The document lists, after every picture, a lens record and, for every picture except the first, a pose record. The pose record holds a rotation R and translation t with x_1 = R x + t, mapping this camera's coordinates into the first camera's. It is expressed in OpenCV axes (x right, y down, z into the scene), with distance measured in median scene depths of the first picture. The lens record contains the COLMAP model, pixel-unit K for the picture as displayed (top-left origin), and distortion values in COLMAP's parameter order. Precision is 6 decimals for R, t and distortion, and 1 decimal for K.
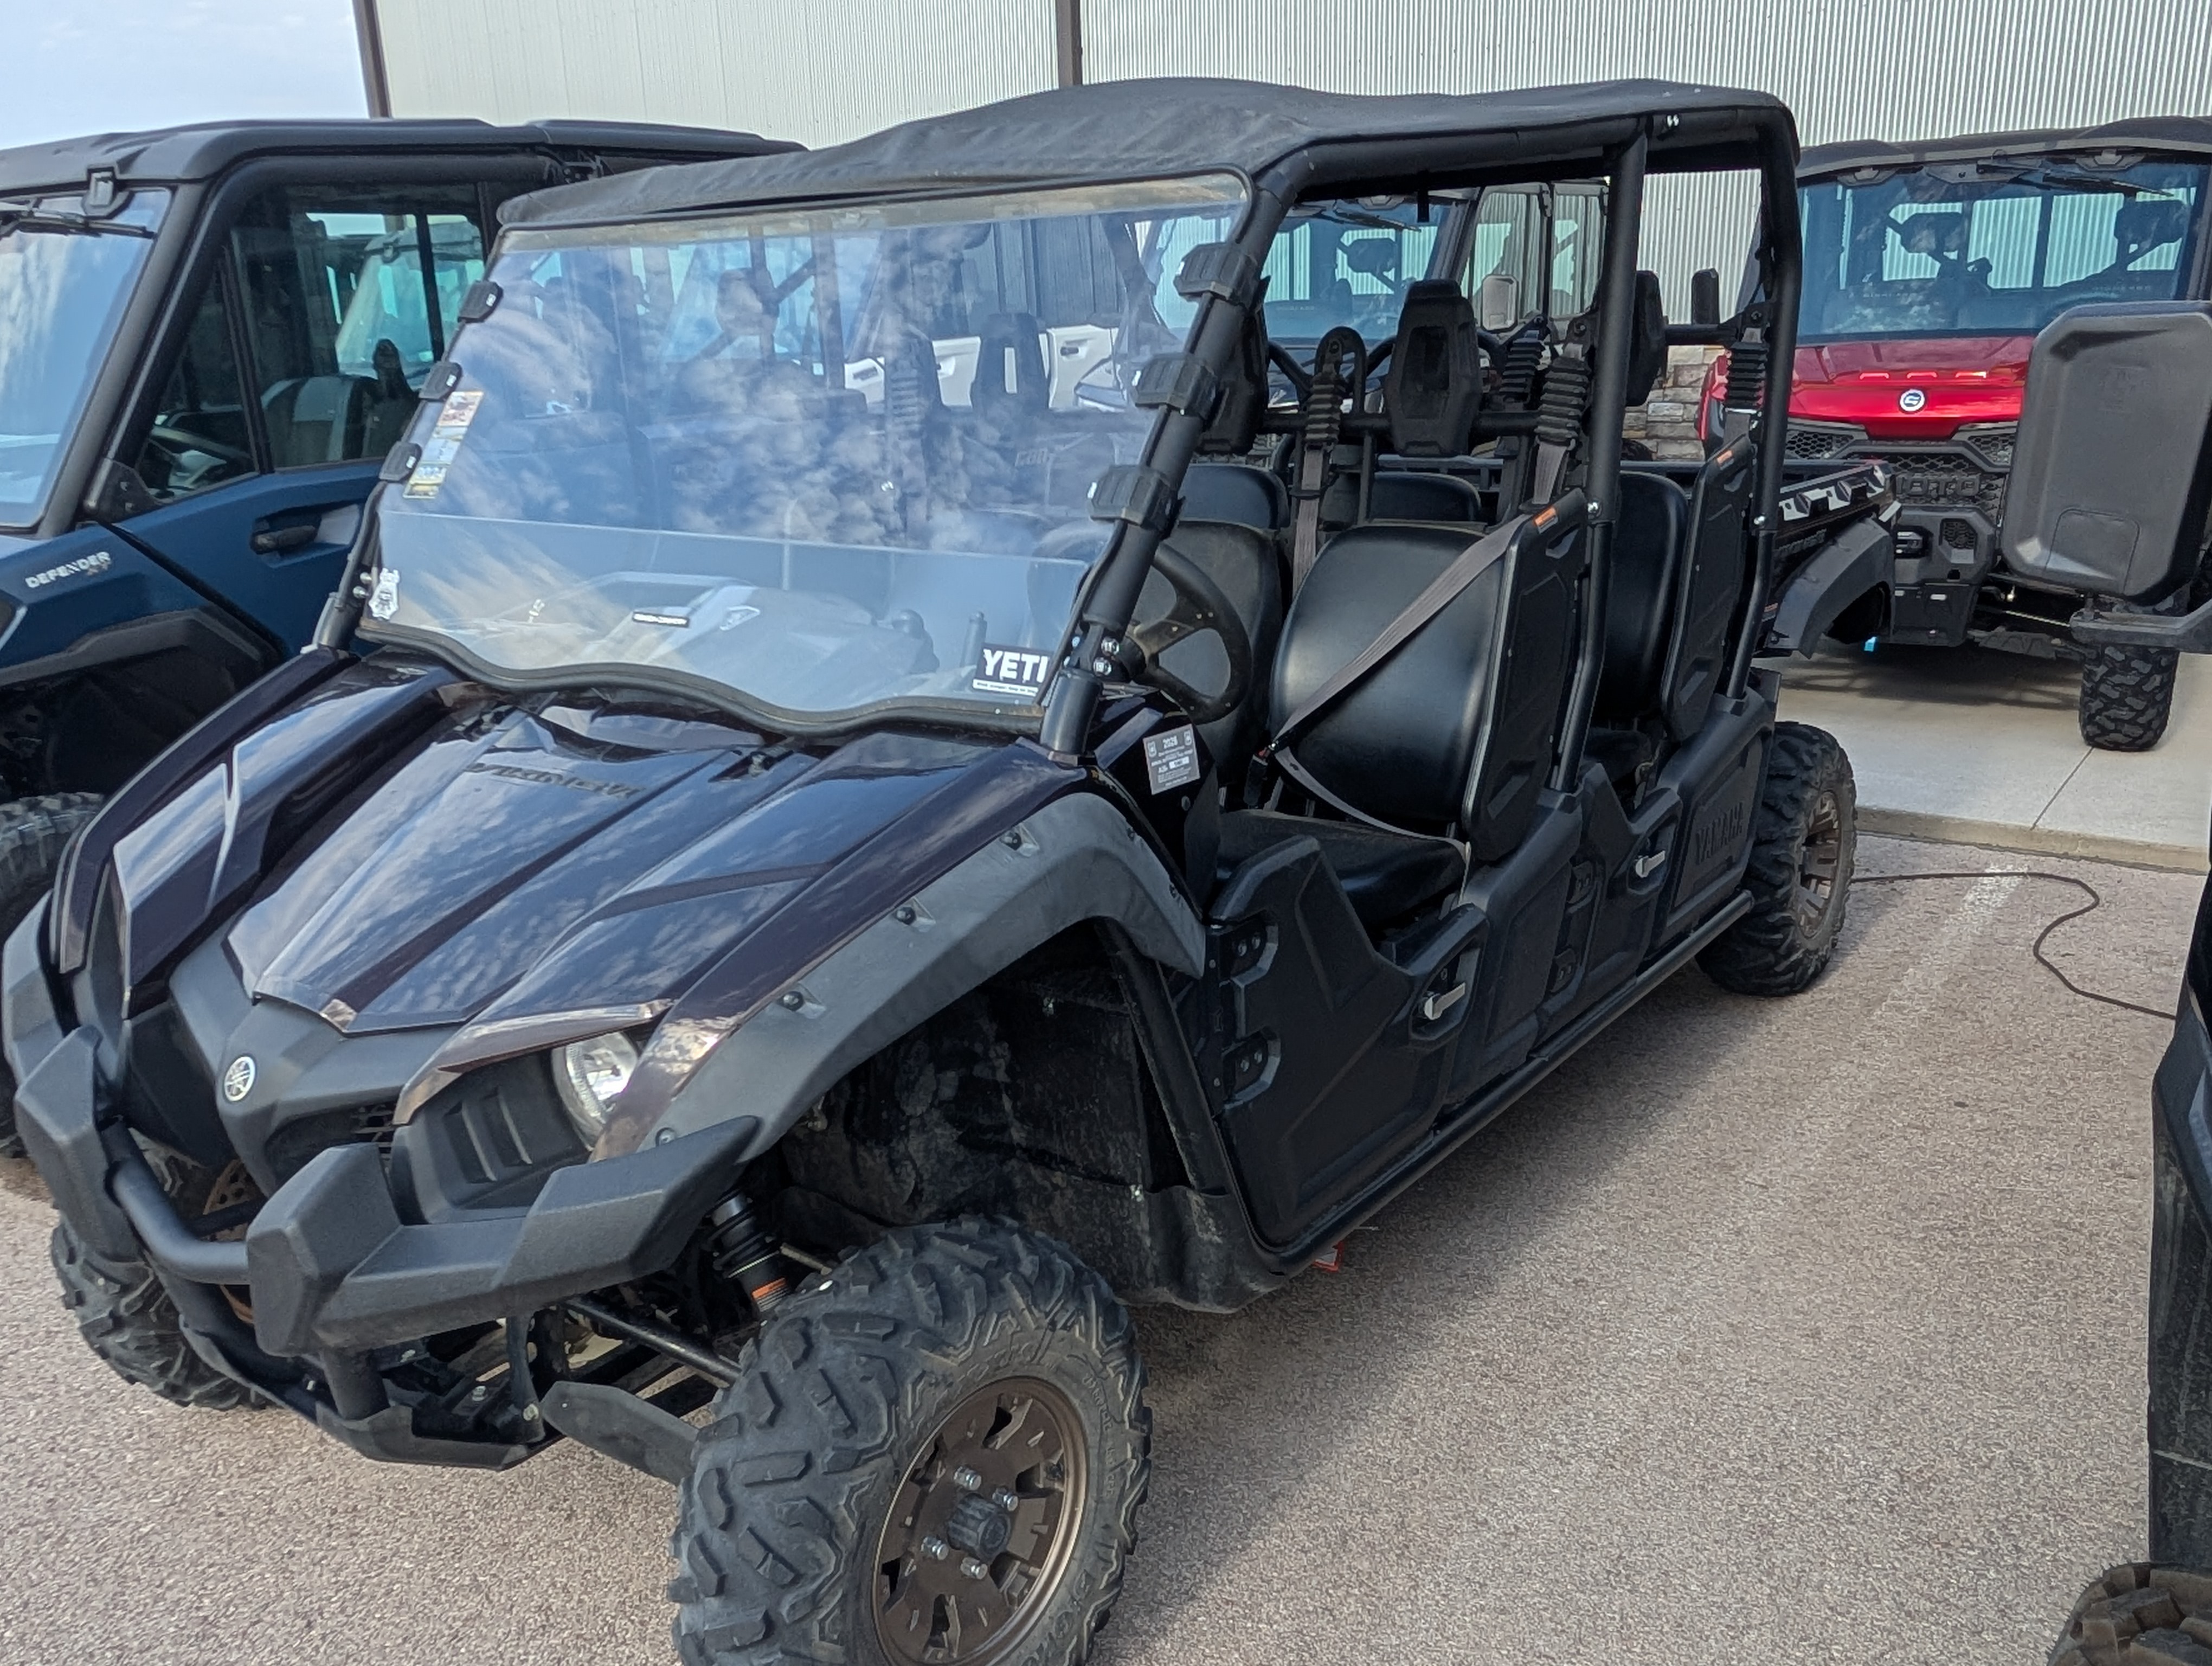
lens RADIAL K [[1841.6, 0, 1093.3], [0, 1841.6, 839.5], [0, 0, 1]] dist [-0.008315, 0.007937]
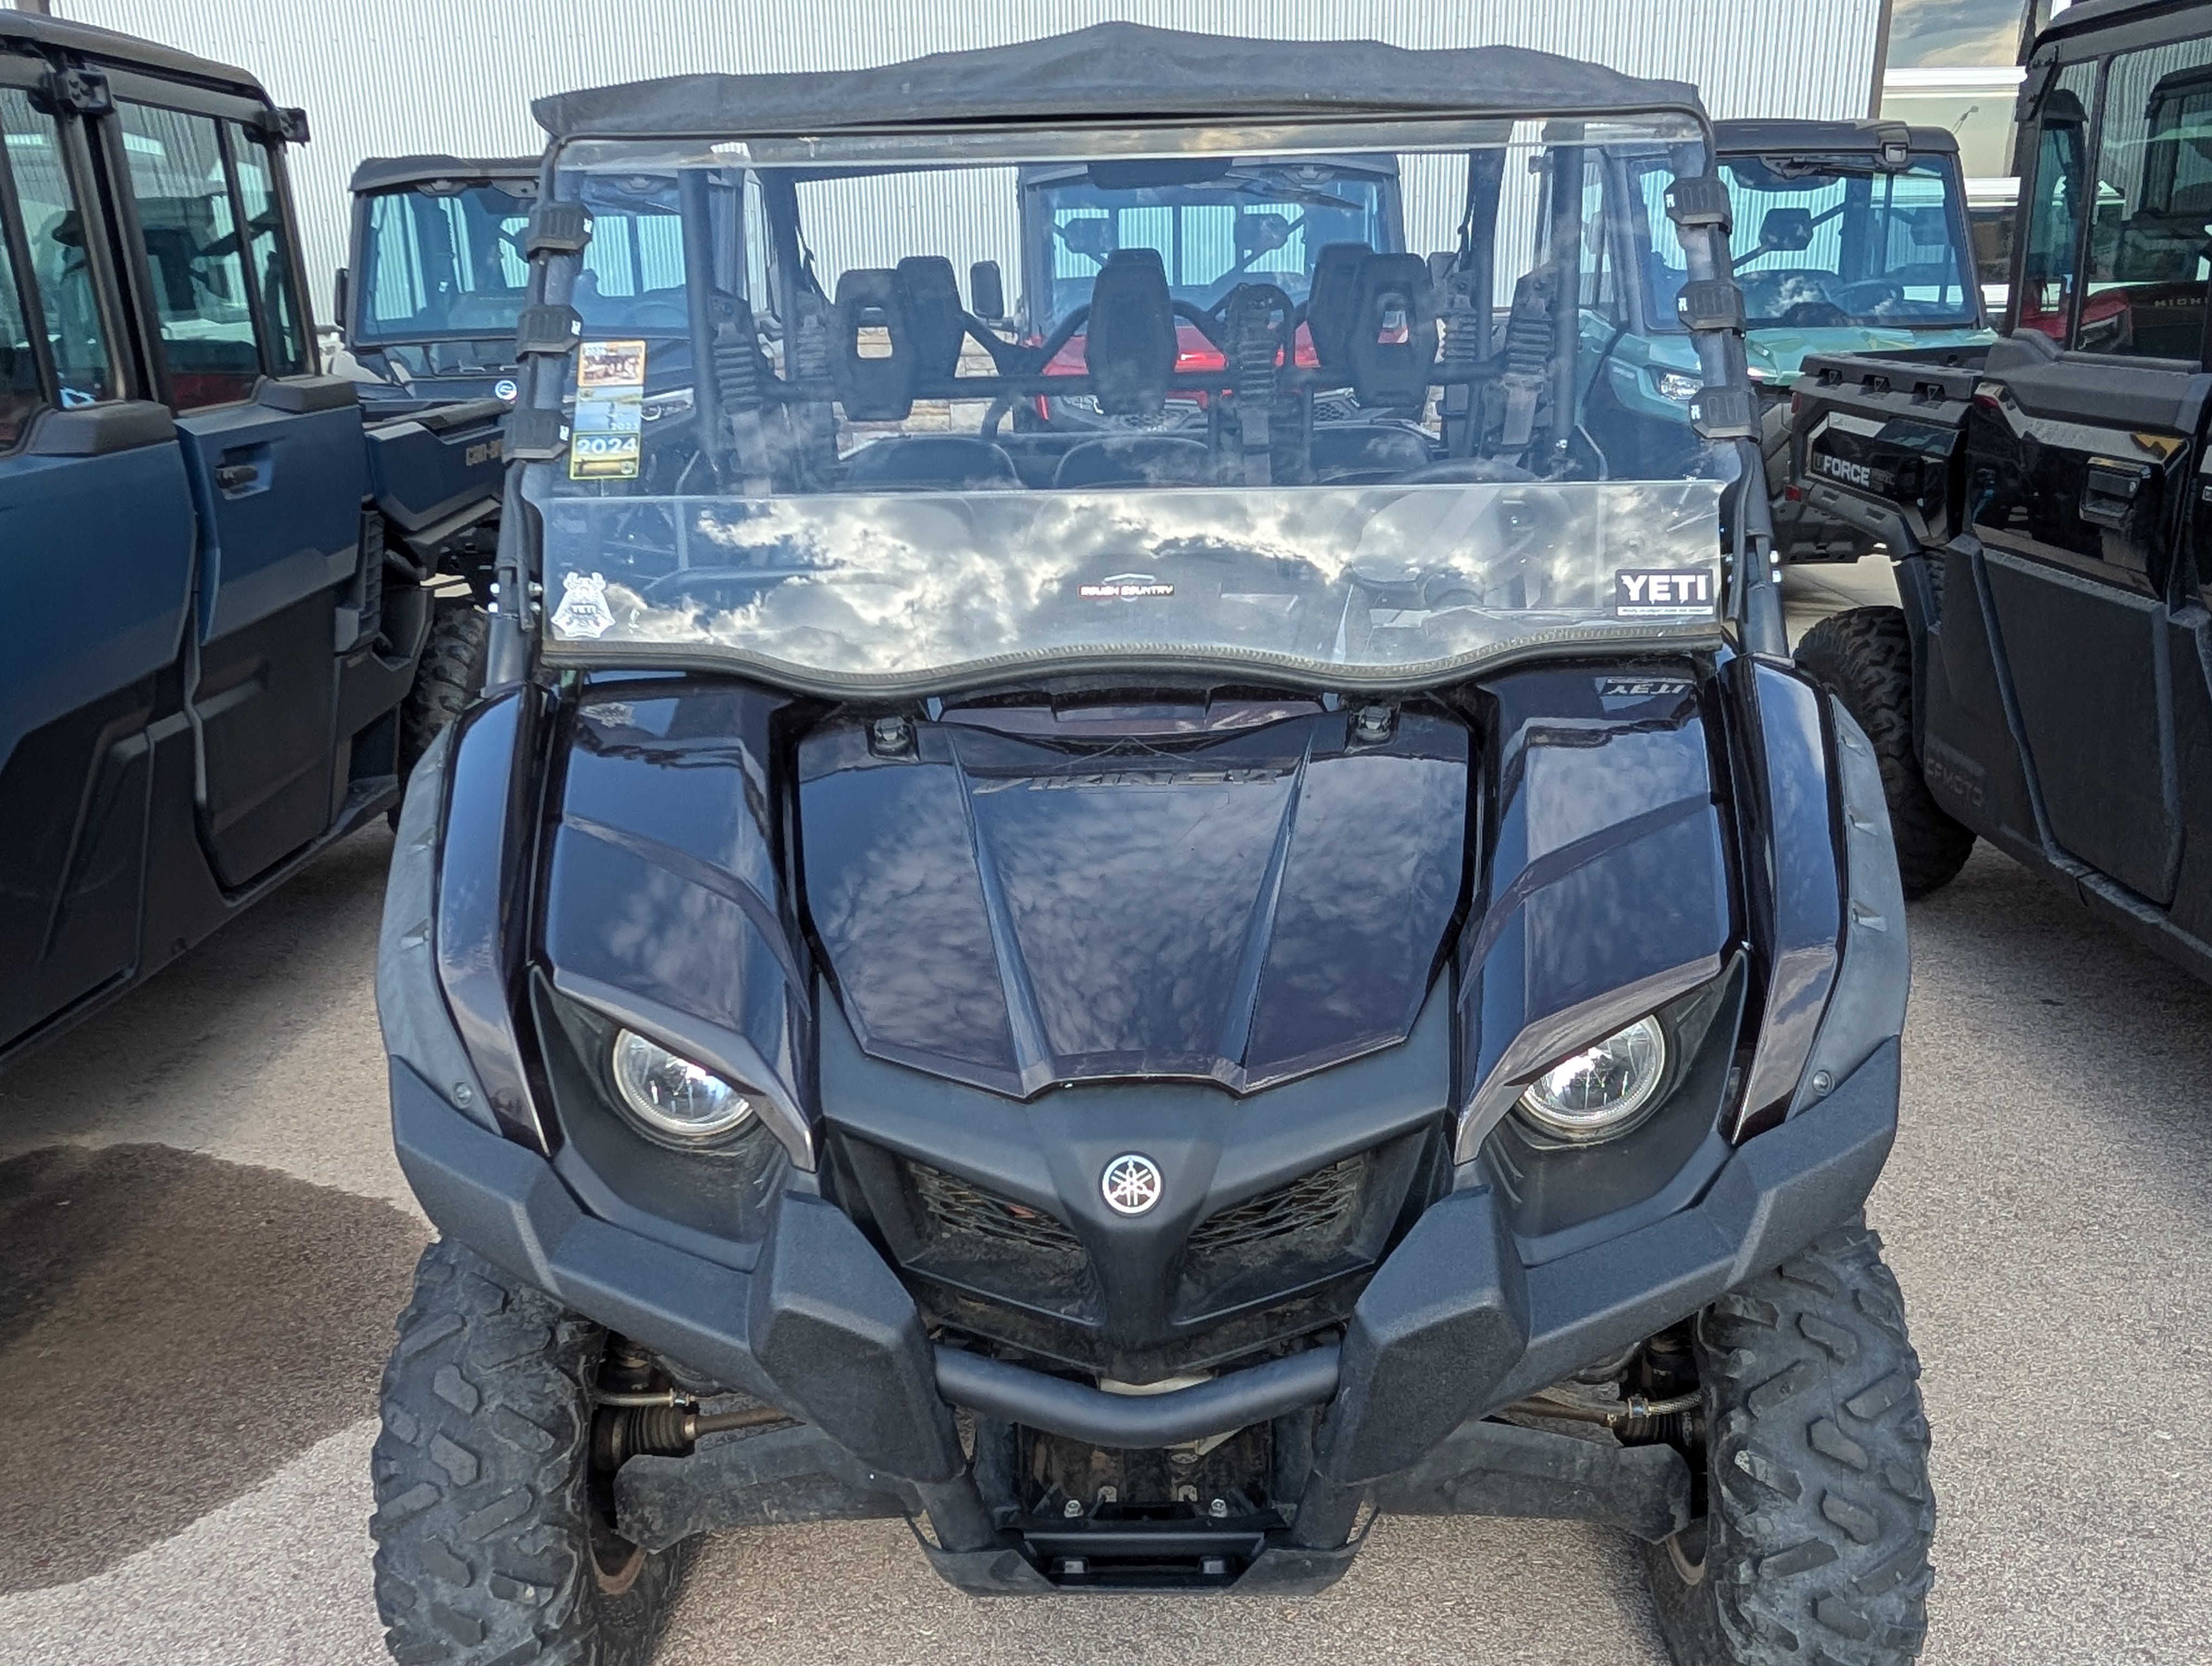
lens RADIAL K [[1841.6, 0, 1093.3], [0, 1841.6, 839.5], [0, 0, 1]] dist [-0.008315, 0.007937]
pose [[0.820513, -0.151866, 0.551085, -0.739167], [0.156001, 0.986958, 0.039711, -0.040226], [-0.549928, 0.053387, 0.833504, 0.290554]]
